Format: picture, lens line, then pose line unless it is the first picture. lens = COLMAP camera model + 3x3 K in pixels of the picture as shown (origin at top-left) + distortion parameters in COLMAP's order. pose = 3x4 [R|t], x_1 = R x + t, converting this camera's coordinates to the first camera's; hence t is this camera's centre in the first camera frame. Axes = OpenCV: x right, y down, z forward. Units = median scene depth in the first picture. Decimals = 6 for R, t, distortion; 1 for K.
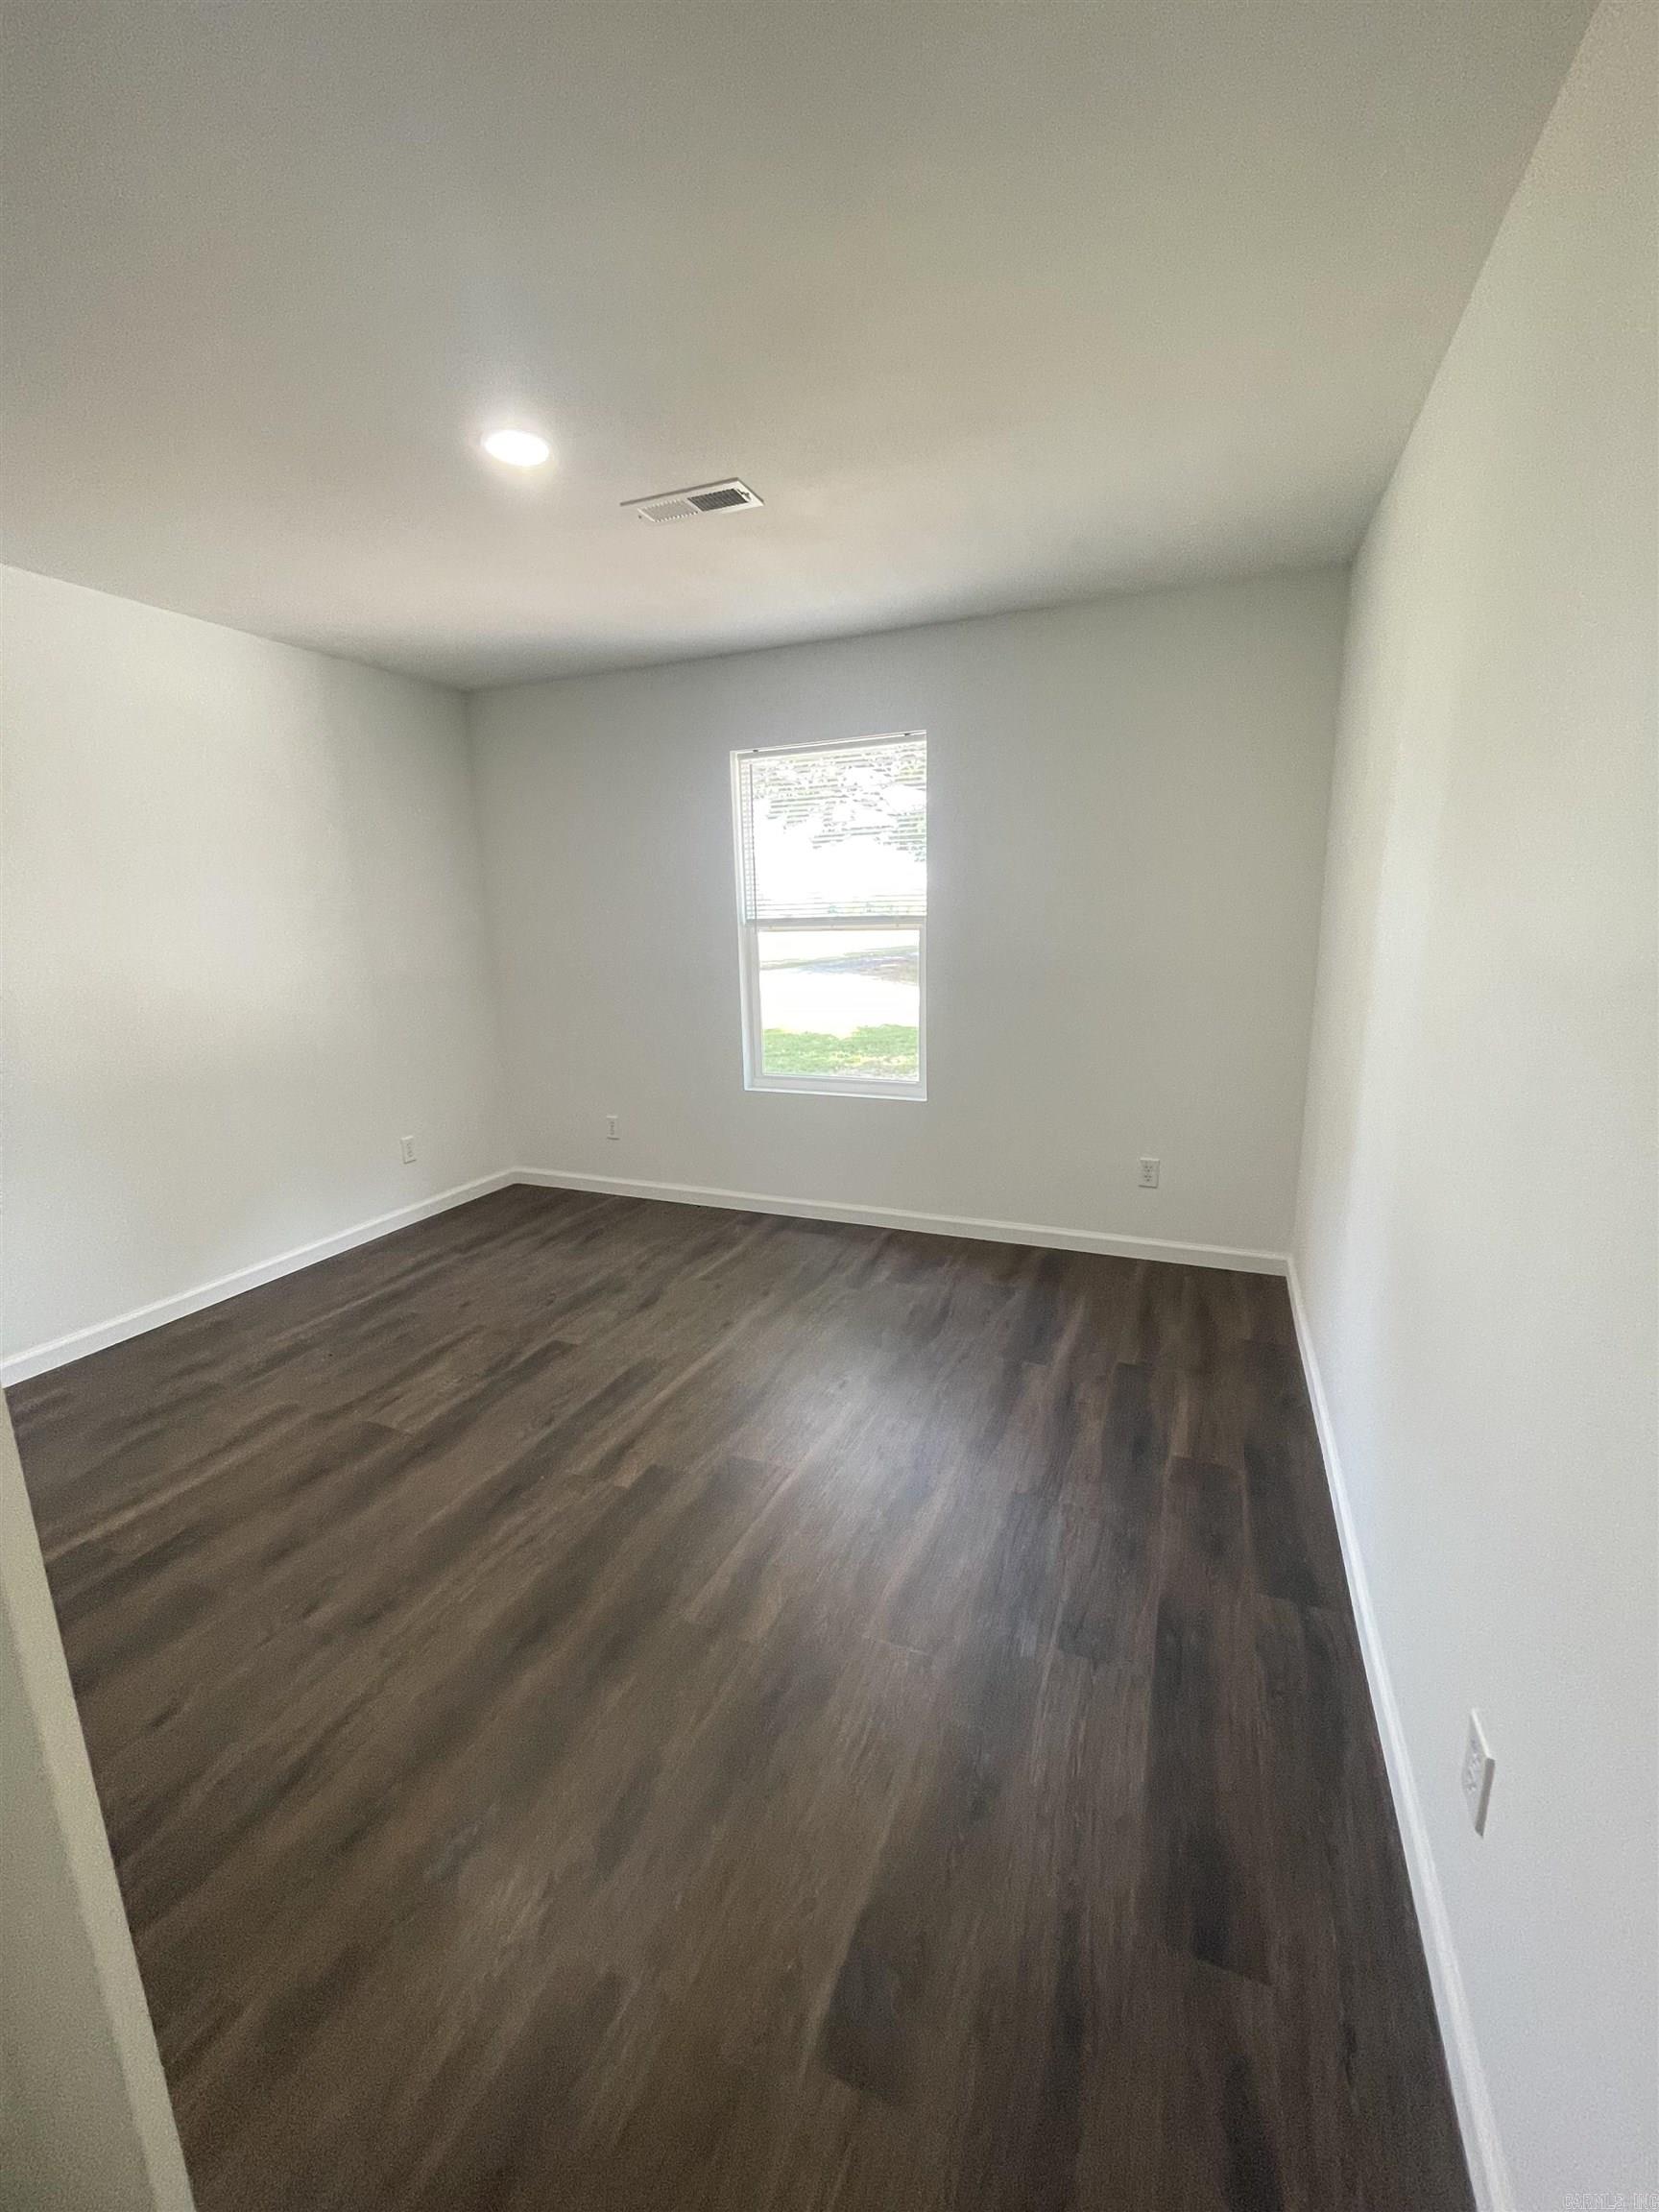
lens RADIAL K [[918.6, 0, 823.1], [0, 918.6, 1138.1], [0, 0, 1]] dist [0.000039, -0.000055]
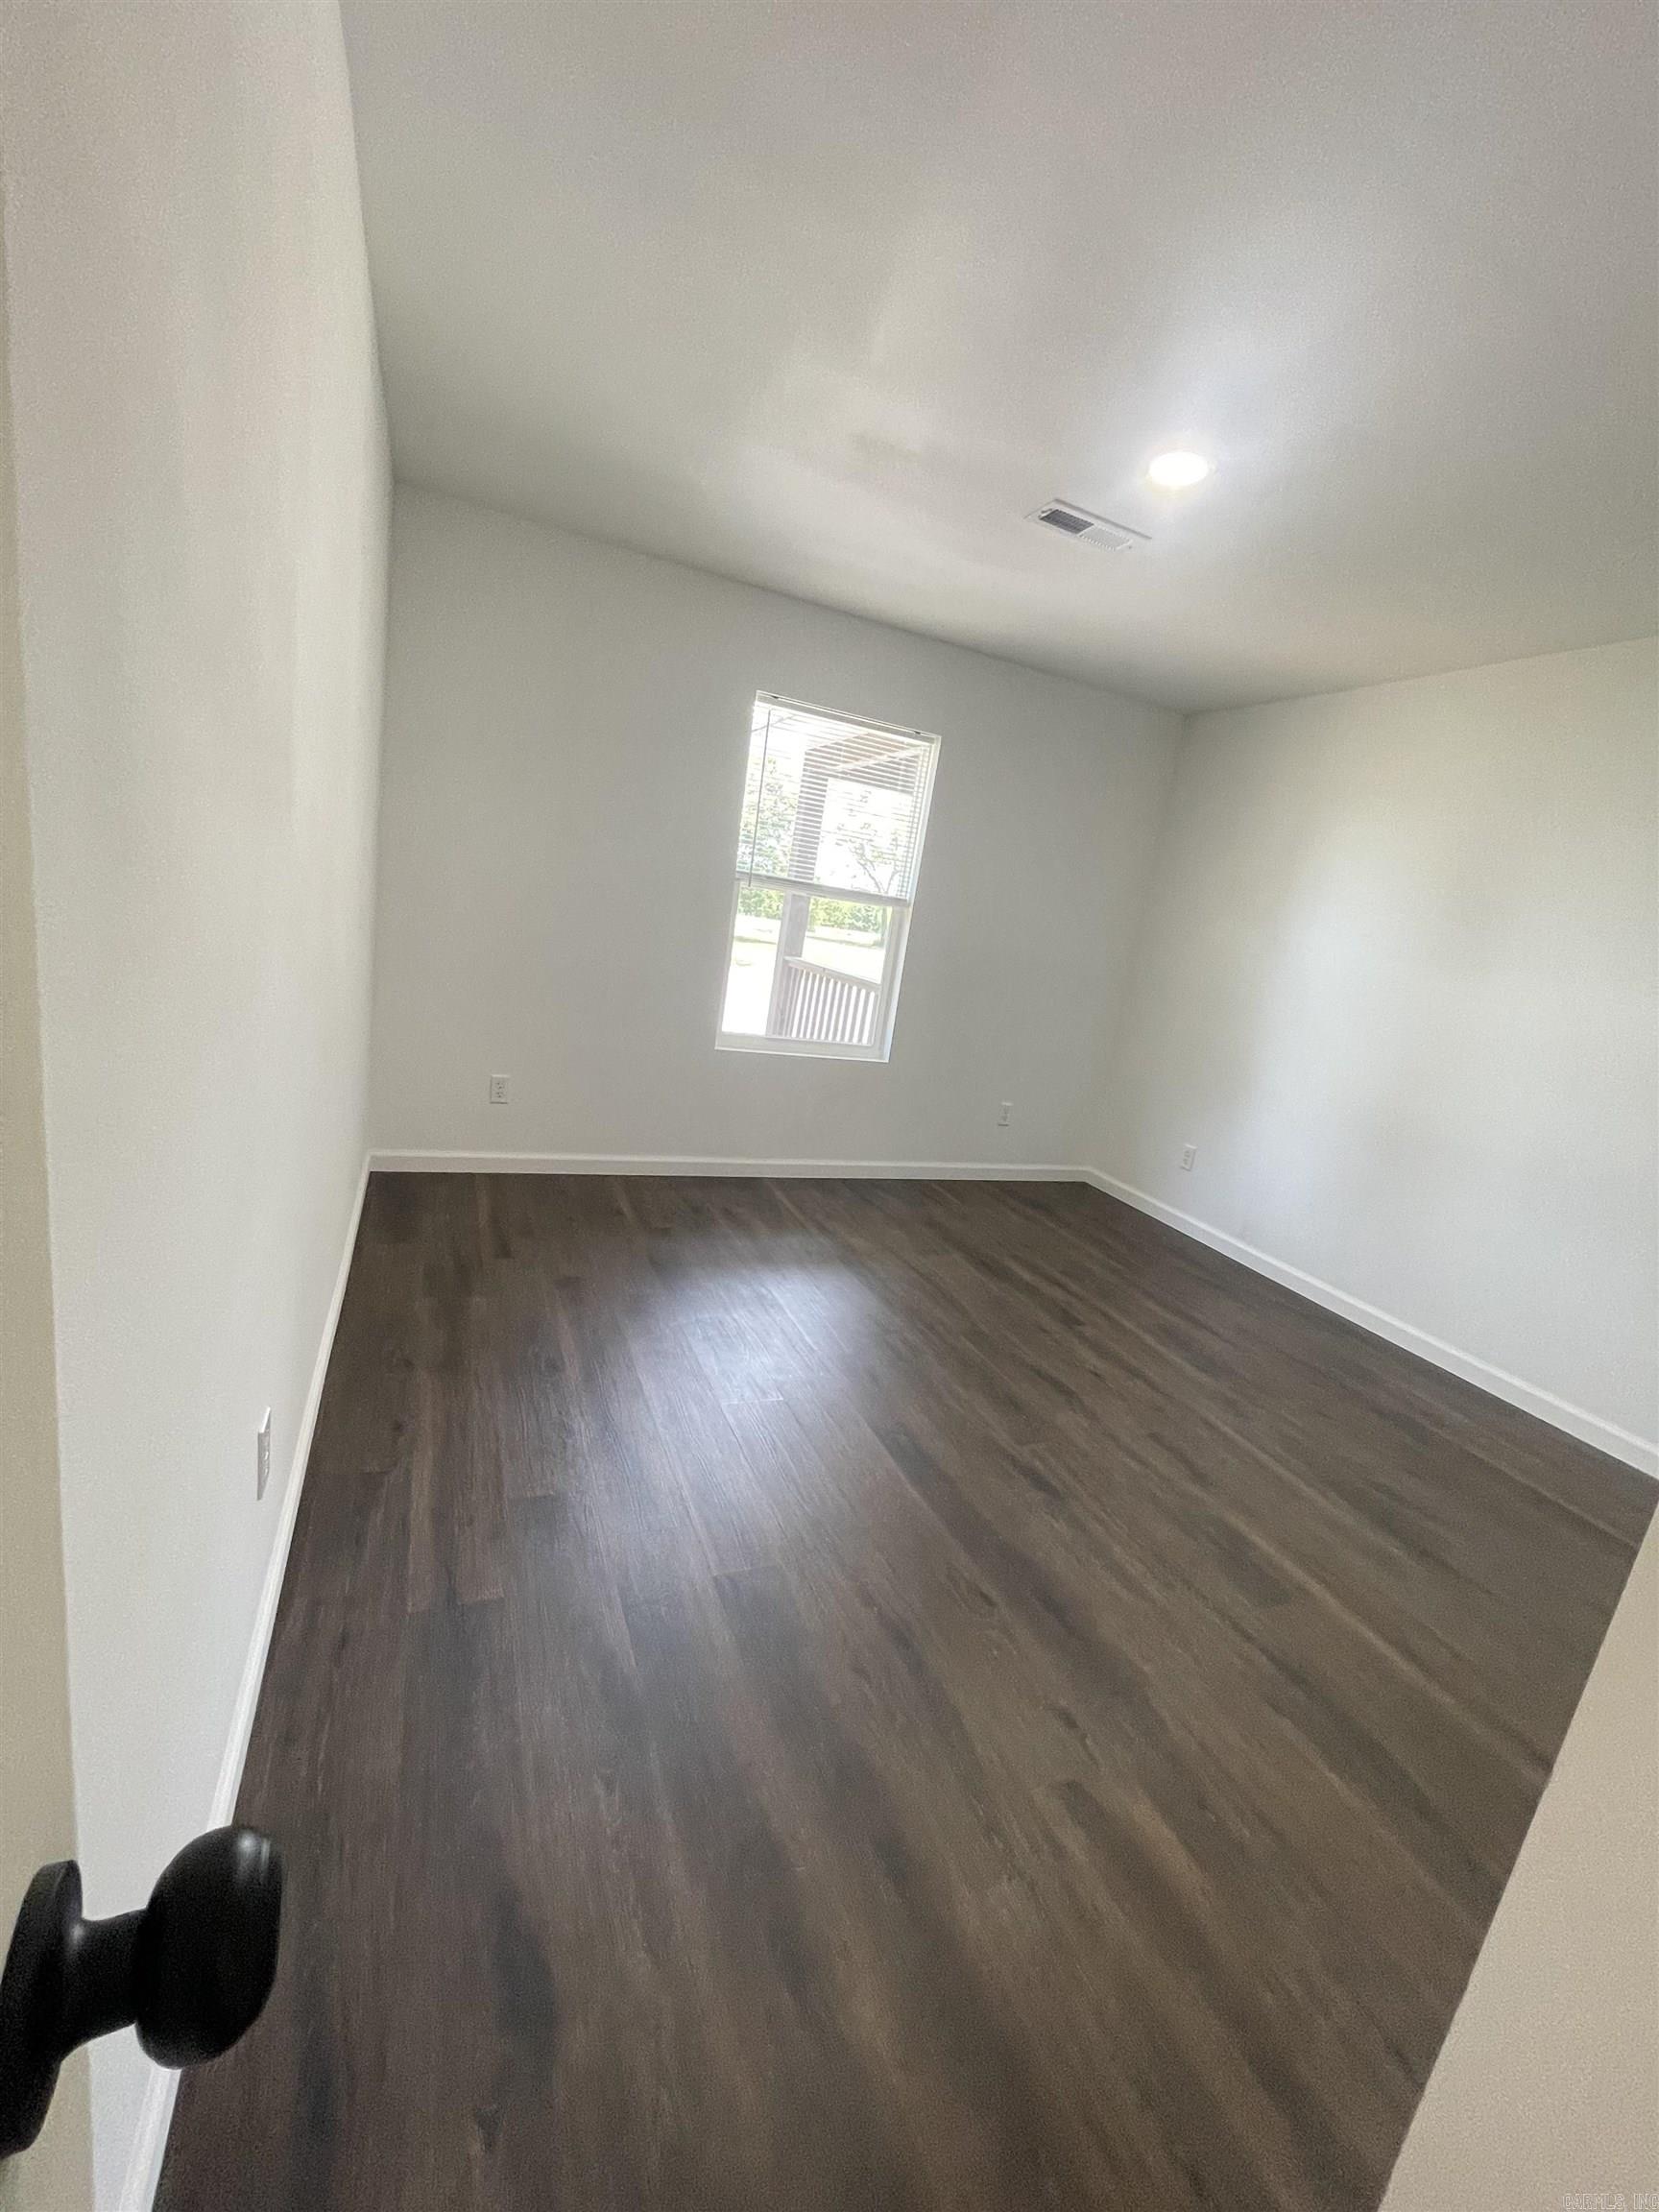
lens RADIAL K [[889.0, 0, 829.5], [0, 889.0, 1106.0], [0, 0, 1]] dist [0.000744, -0.000141]
pose [[0.689820, -0.052013, 0.722110, -0.709197], [0.004386, 0.997698, 0.067673, -0.059889], [-0.723968, -0.043515, 0.688460, 0.295983]]
